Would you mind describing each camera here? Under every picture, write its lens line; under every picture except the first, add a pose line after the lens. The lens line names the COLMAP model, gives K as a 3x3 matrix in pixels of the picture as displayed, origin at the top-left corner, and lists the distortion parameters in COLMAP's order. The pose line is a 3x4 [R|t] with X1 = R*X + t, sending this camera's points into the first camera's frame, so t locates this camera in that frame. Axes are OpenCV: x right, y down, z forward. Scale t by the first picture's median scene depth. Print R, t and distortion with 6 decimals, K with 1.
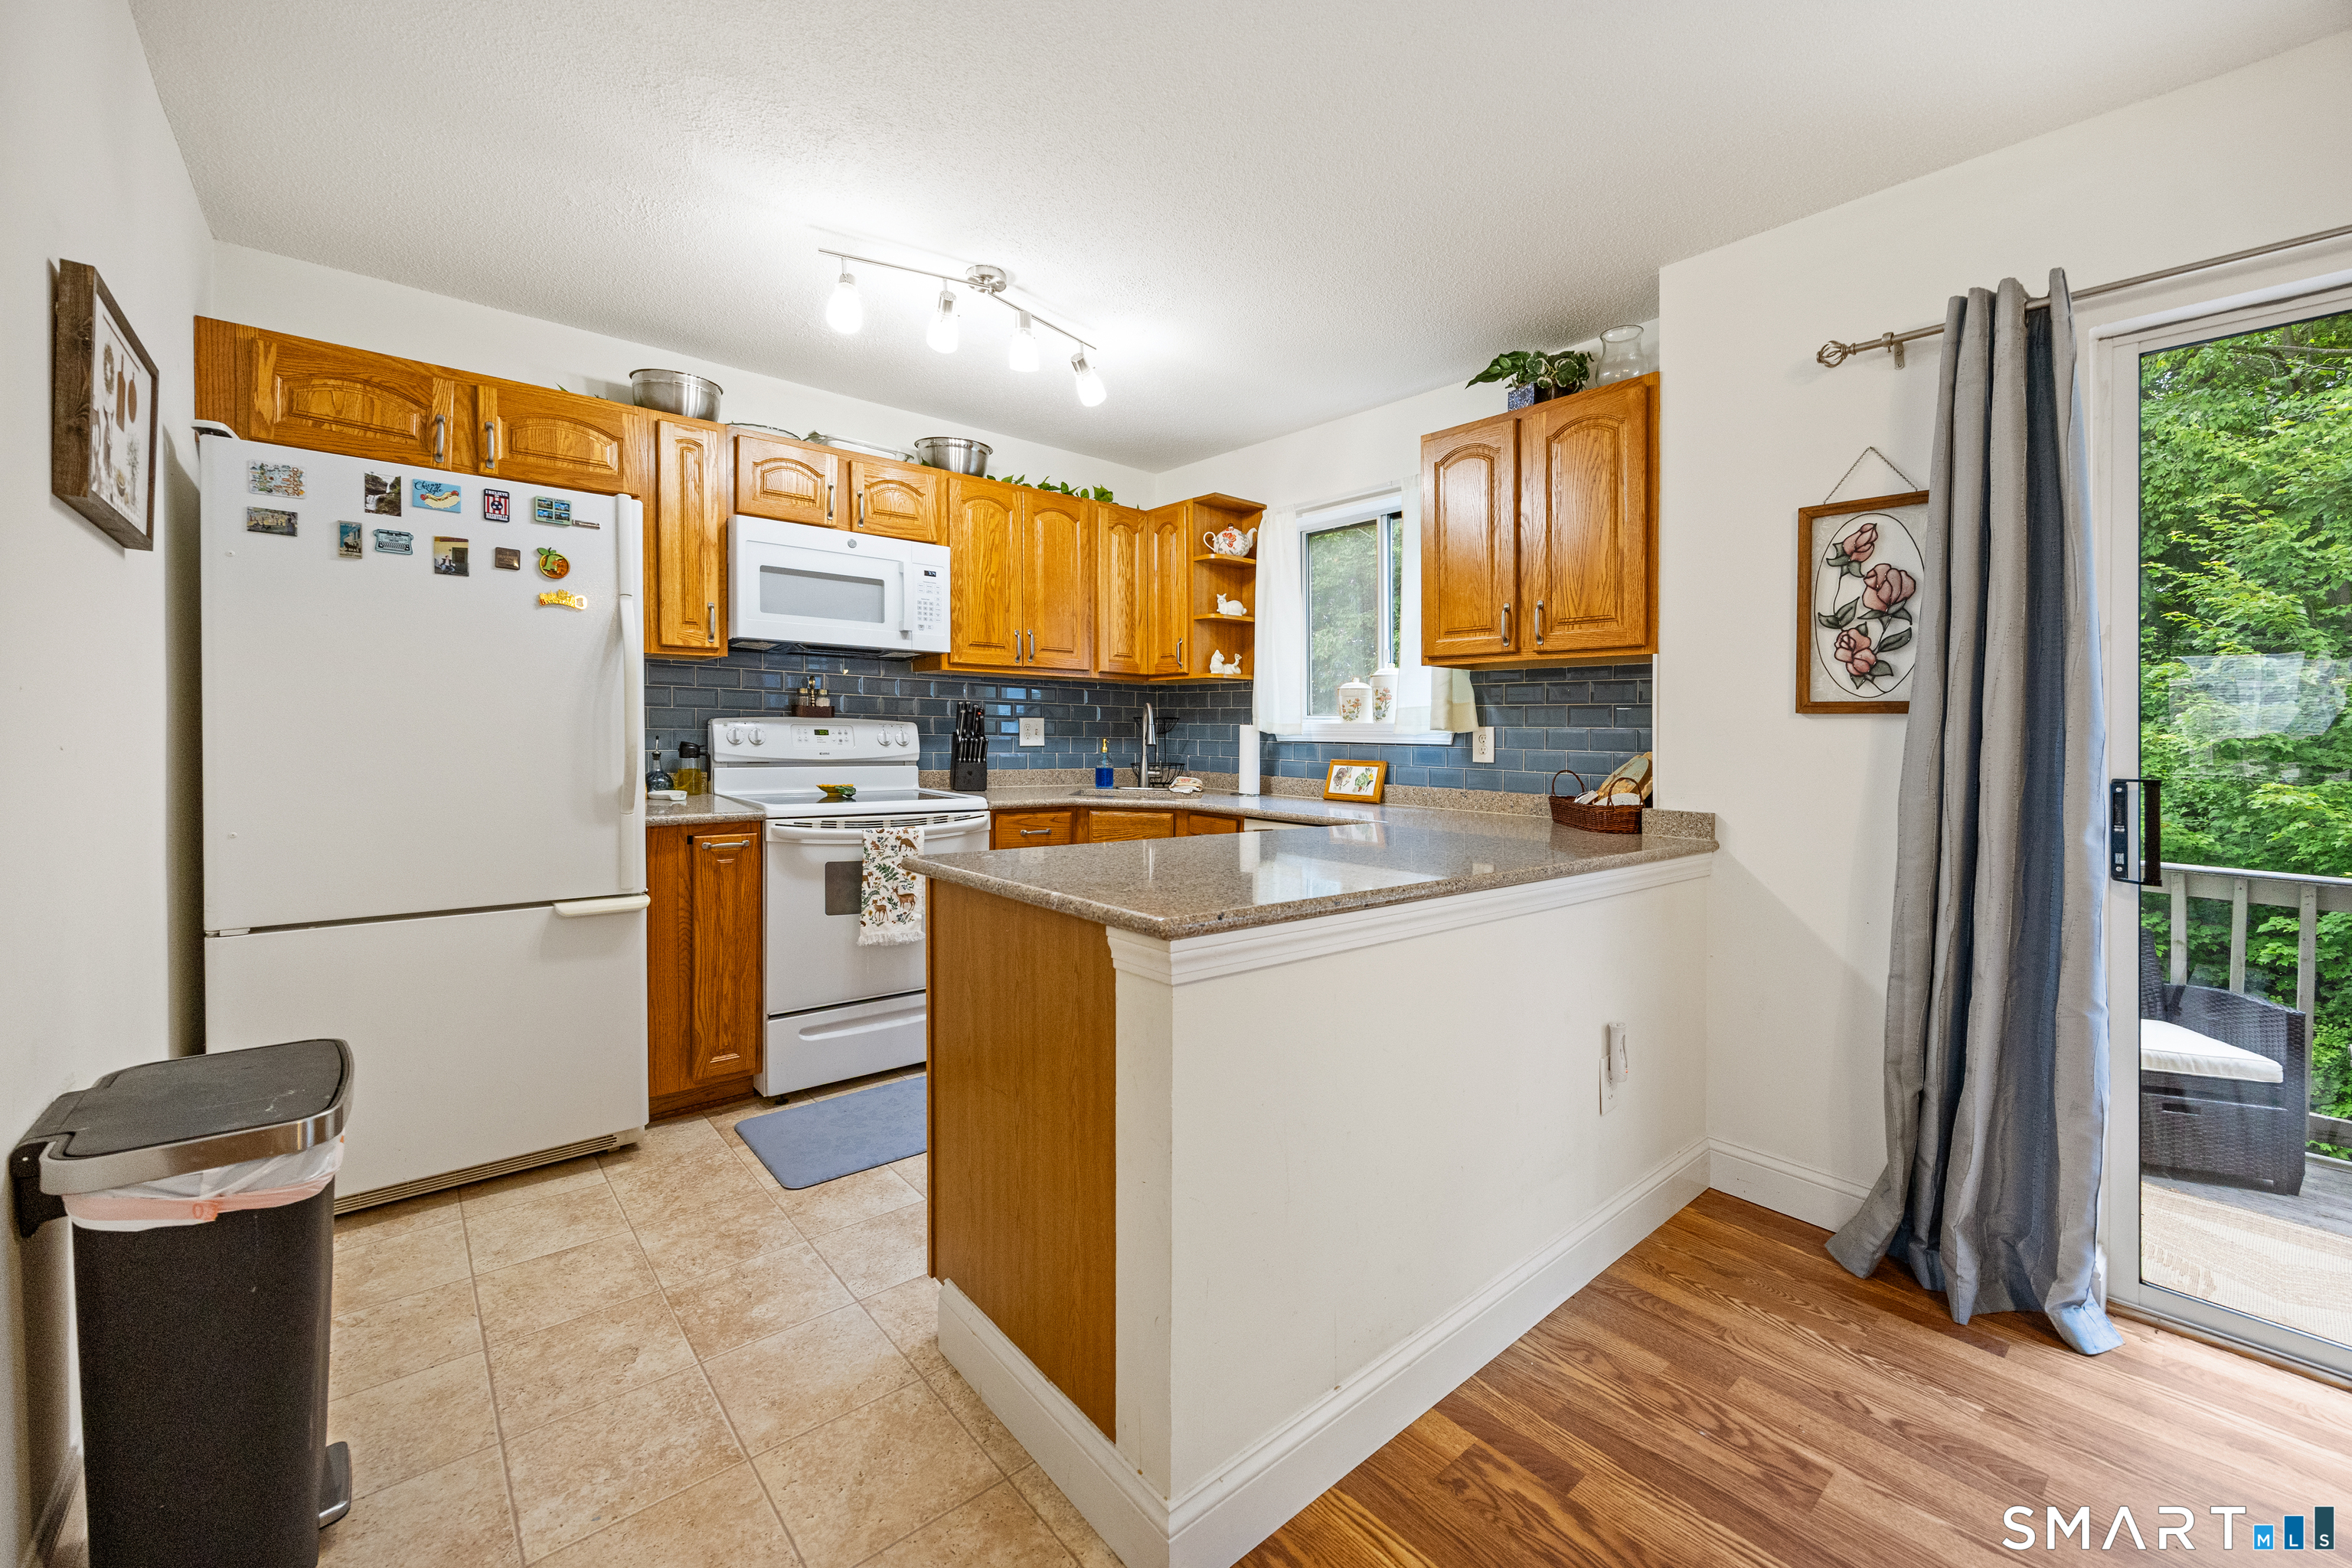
lens RADIAL K [[947.5, 0, 1174.4], [0, 947.5, 773.5], [0, 0, 1]] dist [-0.000565, 0.000247]
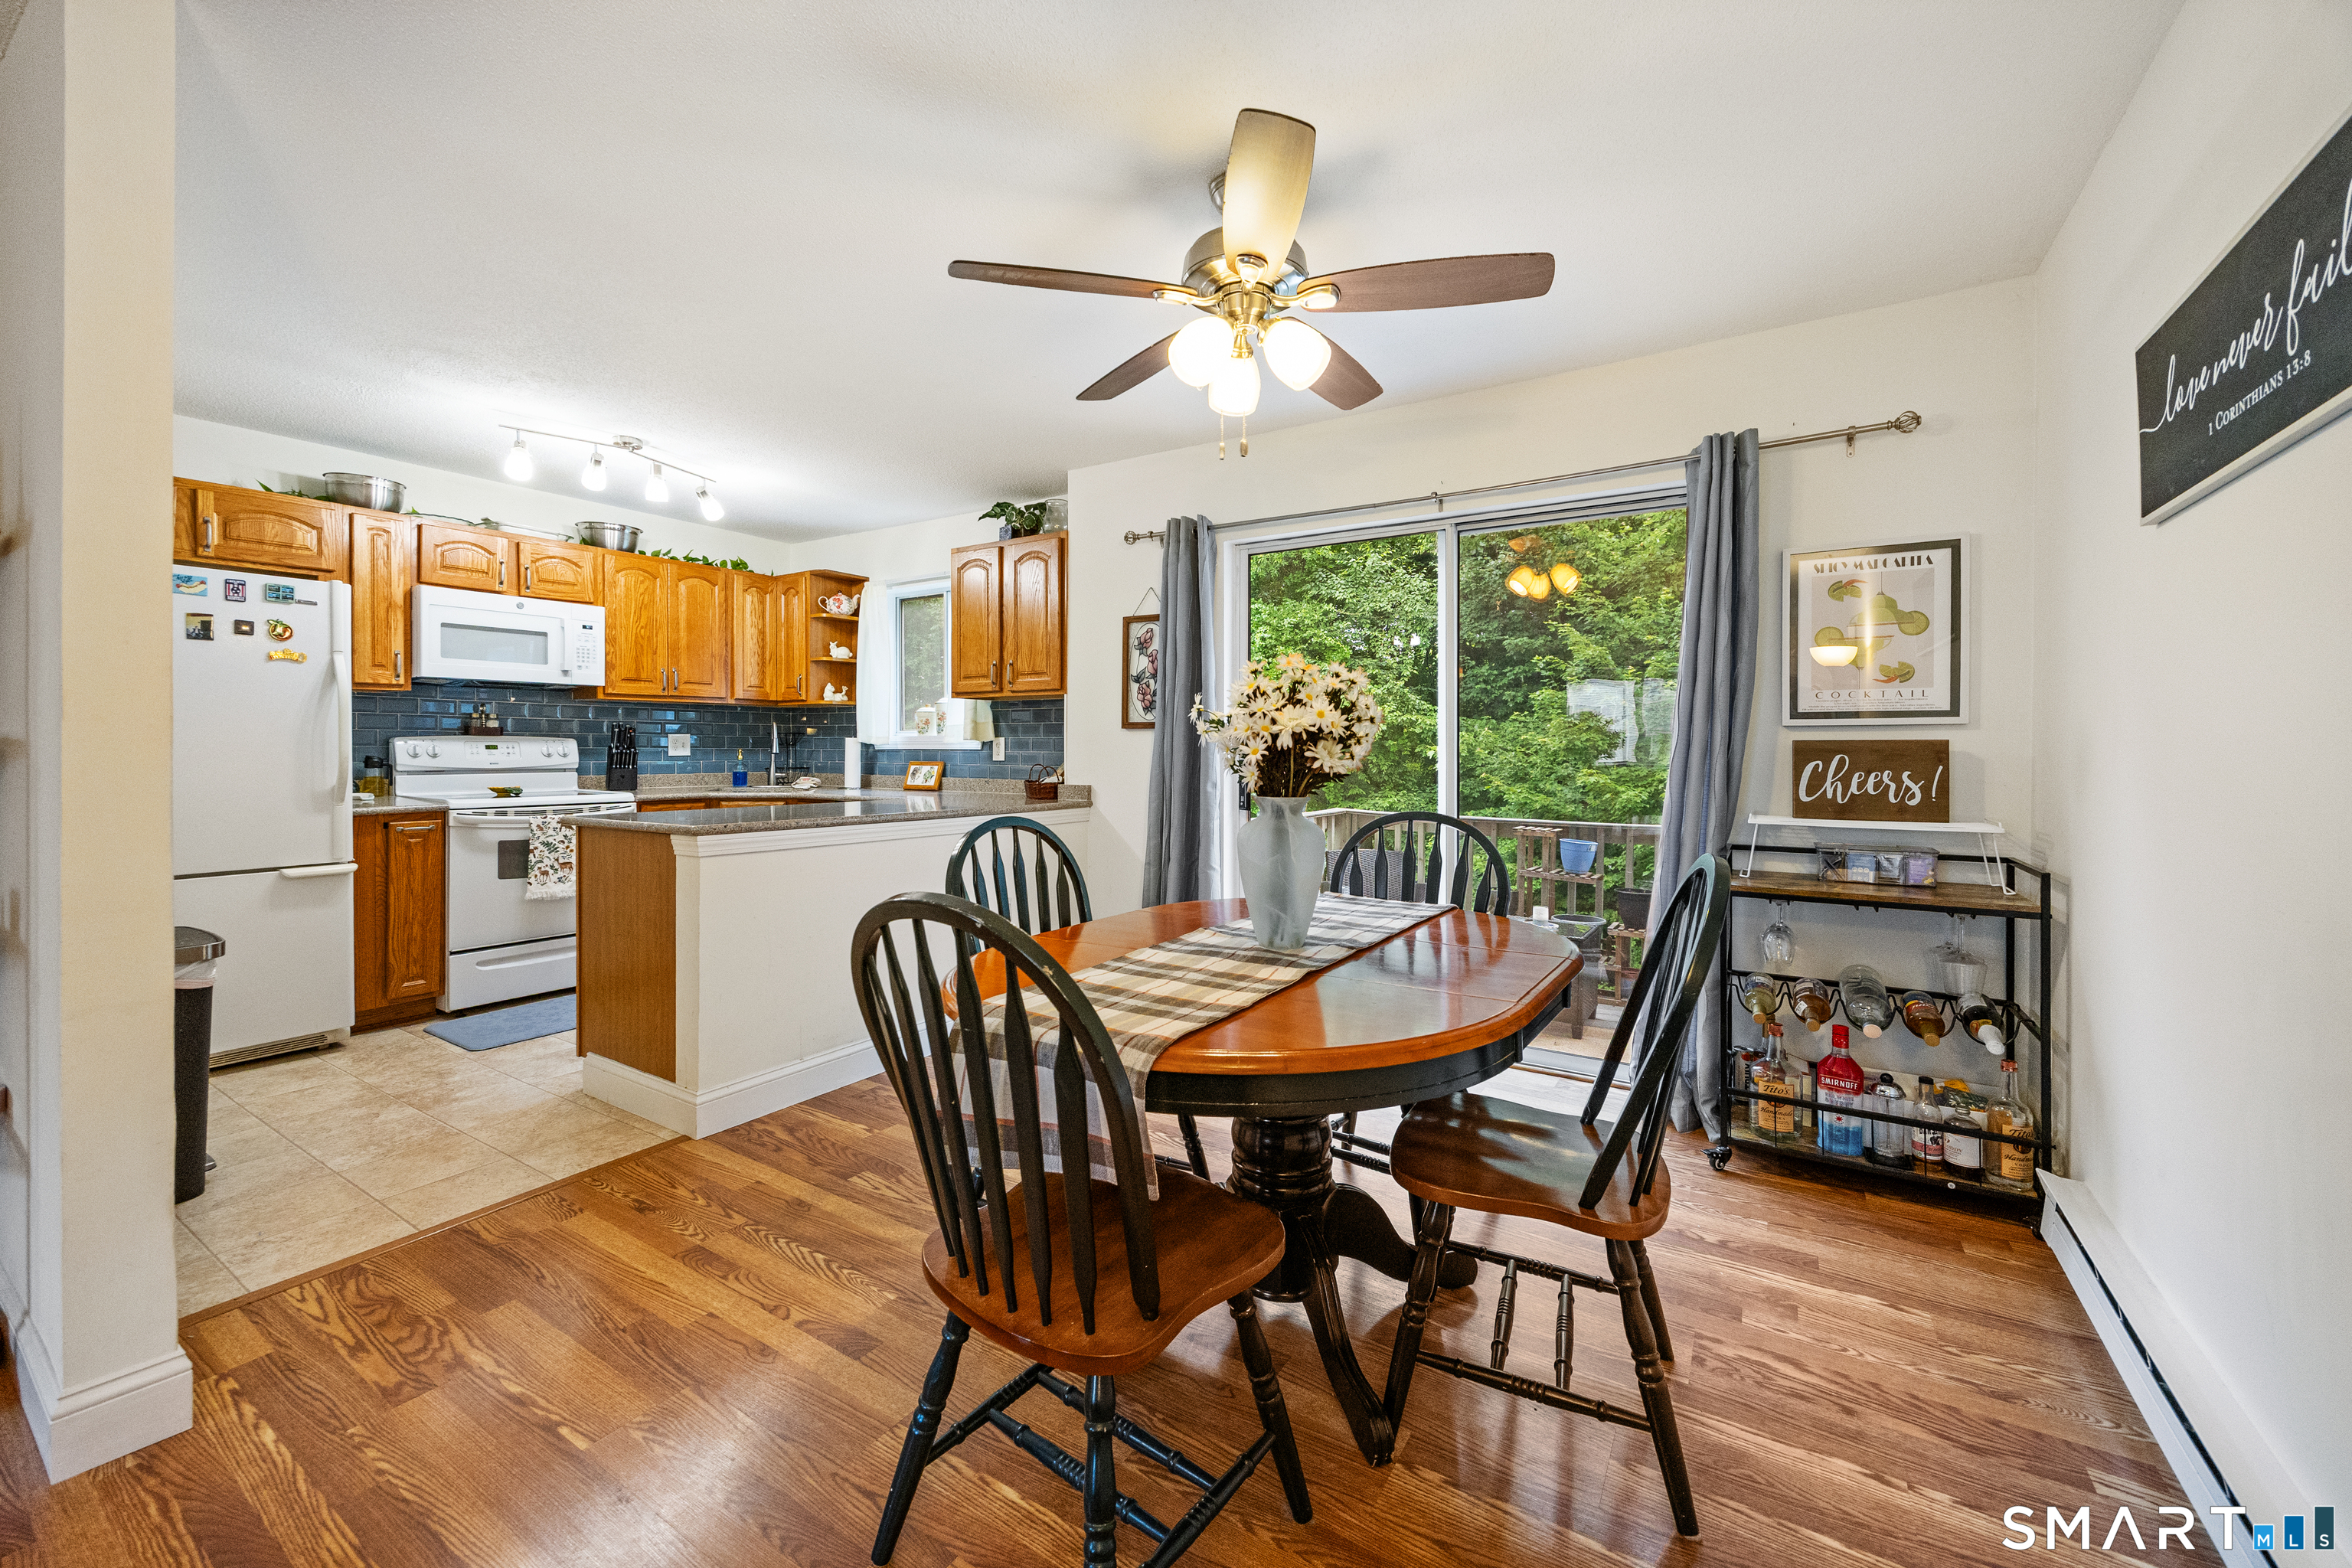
lens RADIAL K [[949.5, 0, 1187.2], [0, 949.5, 741.1], [0, 0, 1]] dist [-0.000577, -0.000154]
pose [[0.955754, -0.011626, 0.293936, 0.172722], [0.025146, 0.998790, -0.042259, 0.030112], [-0.293089, 0.047781, 0.954891, -0.576567]]
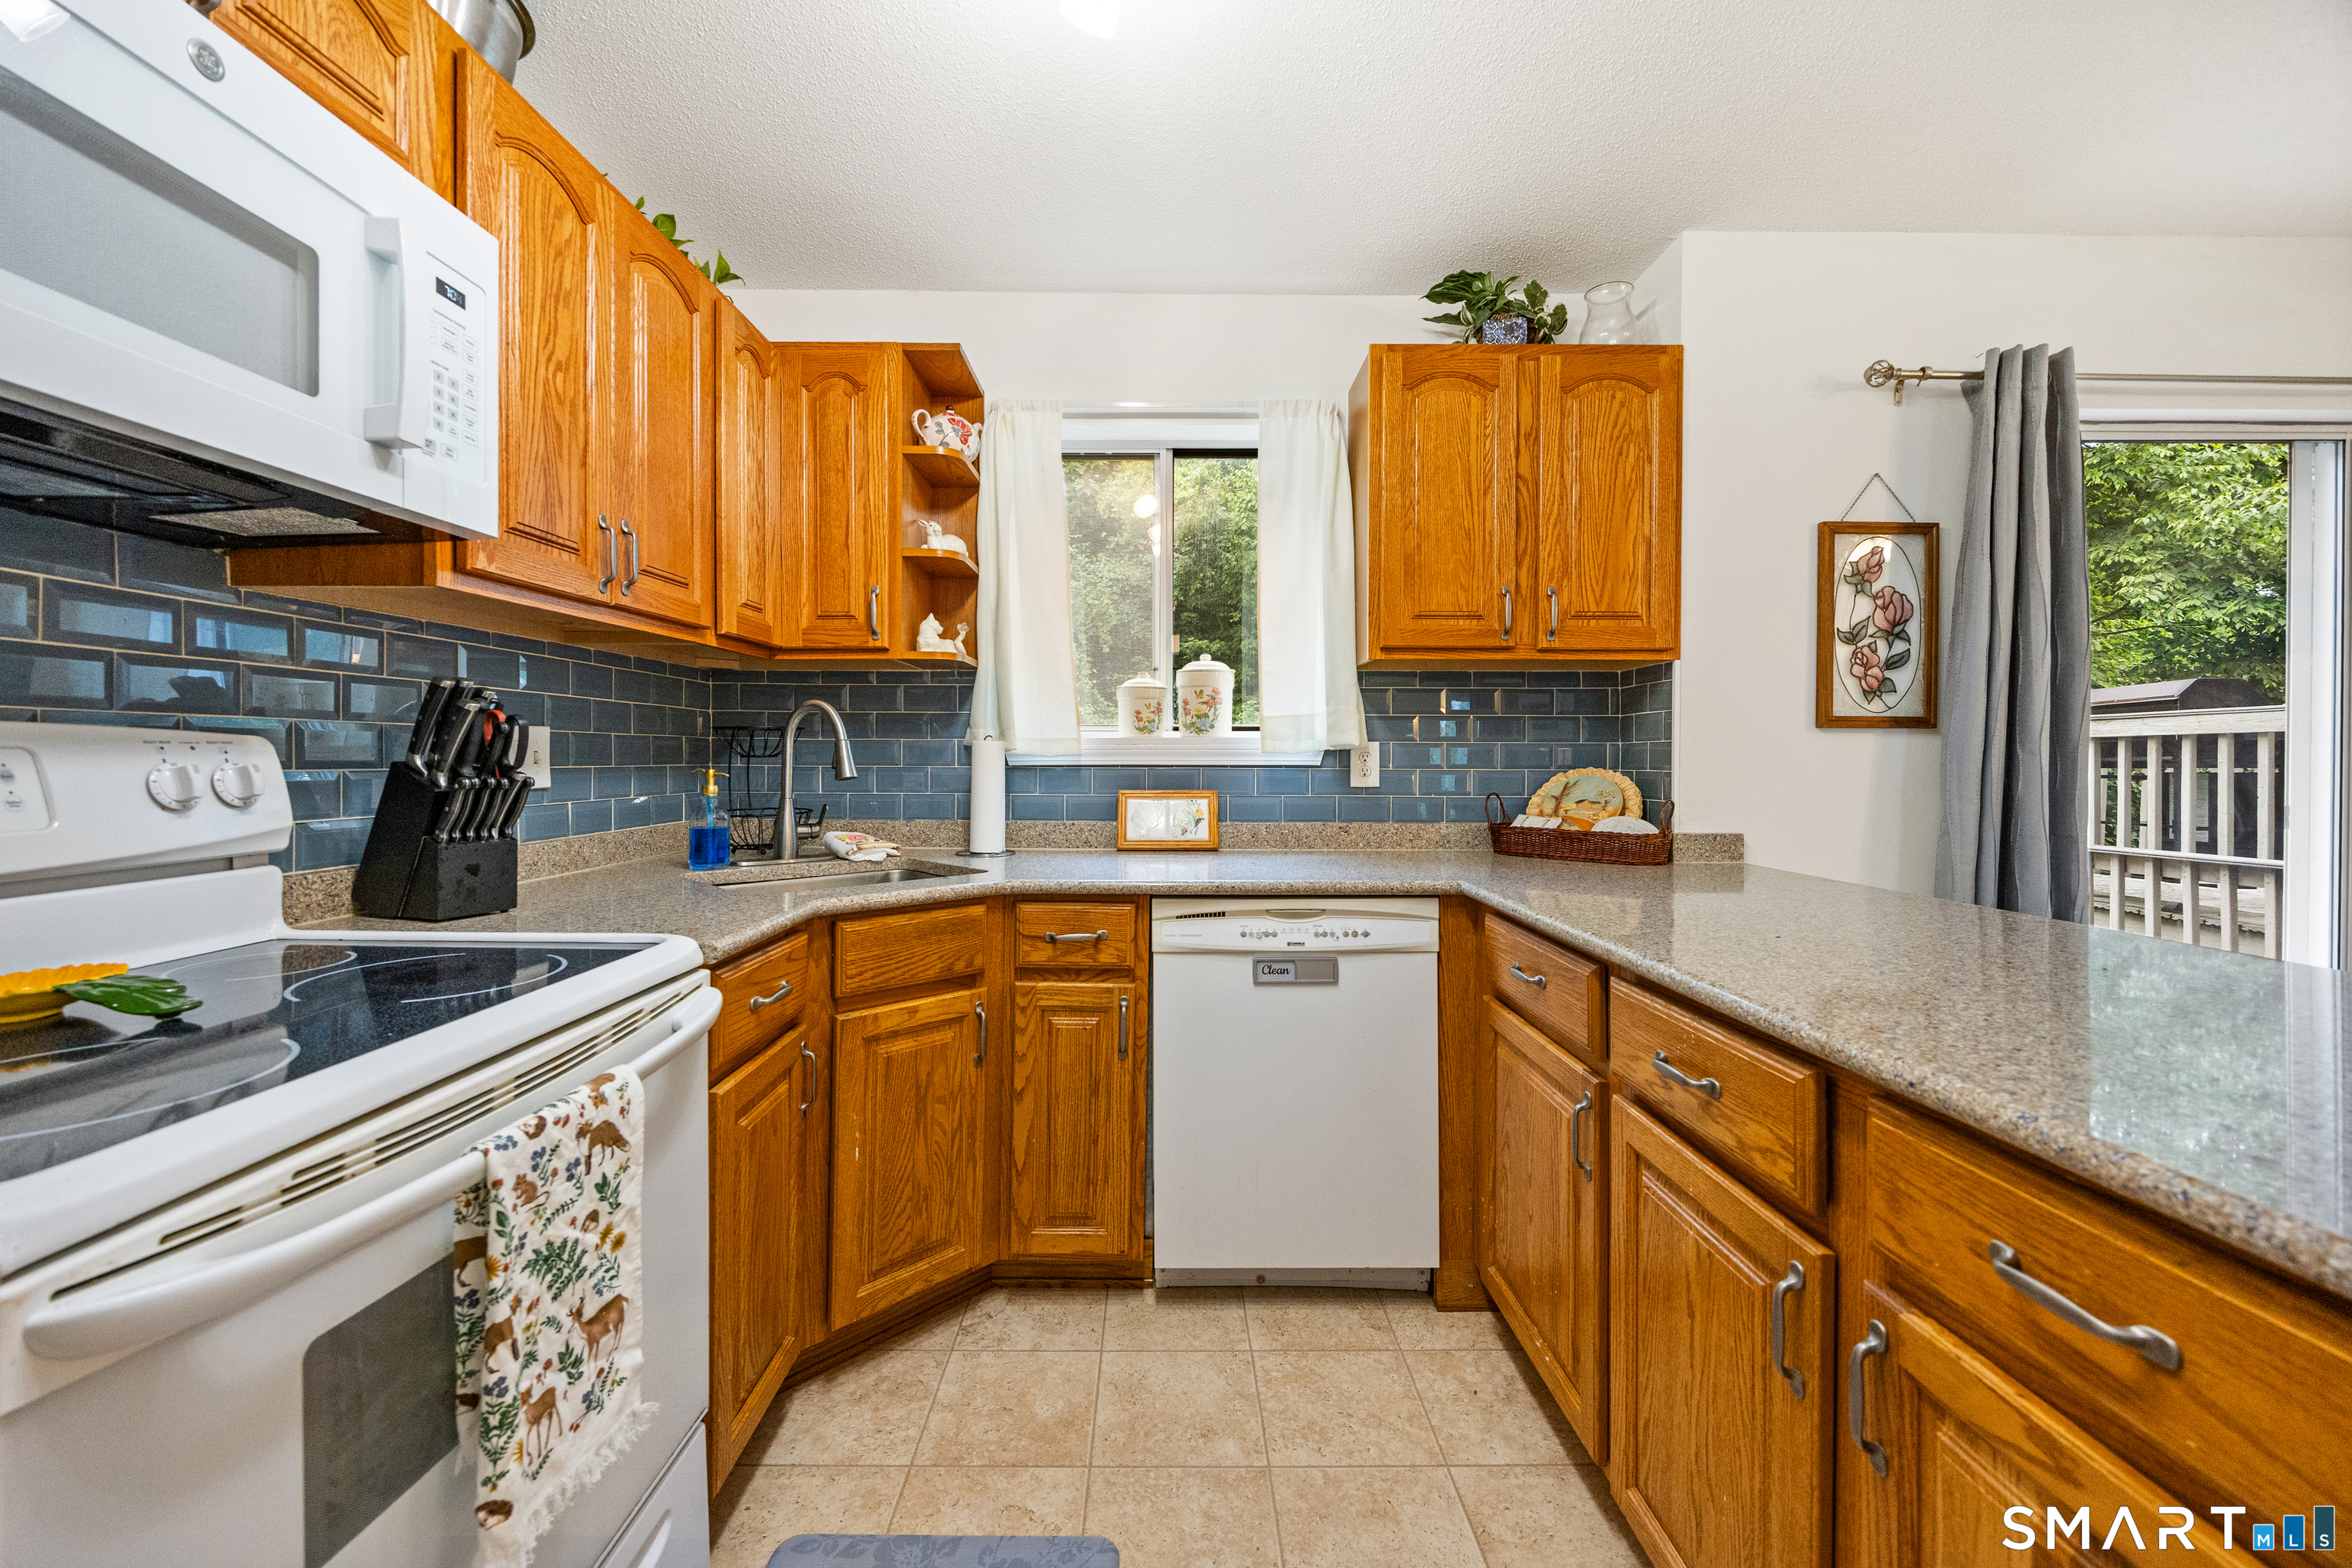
lens RADIAL K [[923.1, 0, 1208.2], [0, 923.1, 774.6], [0, 0, 1]] dist [-0.000845, 0.000025]
pose [[0.640571, -0.031856, 0.767238, -0.368571], [0.041008, 0.999133, 0.007246, -0.034718], [-0.766803, 0.026821, 0.641322, 0.640749]]
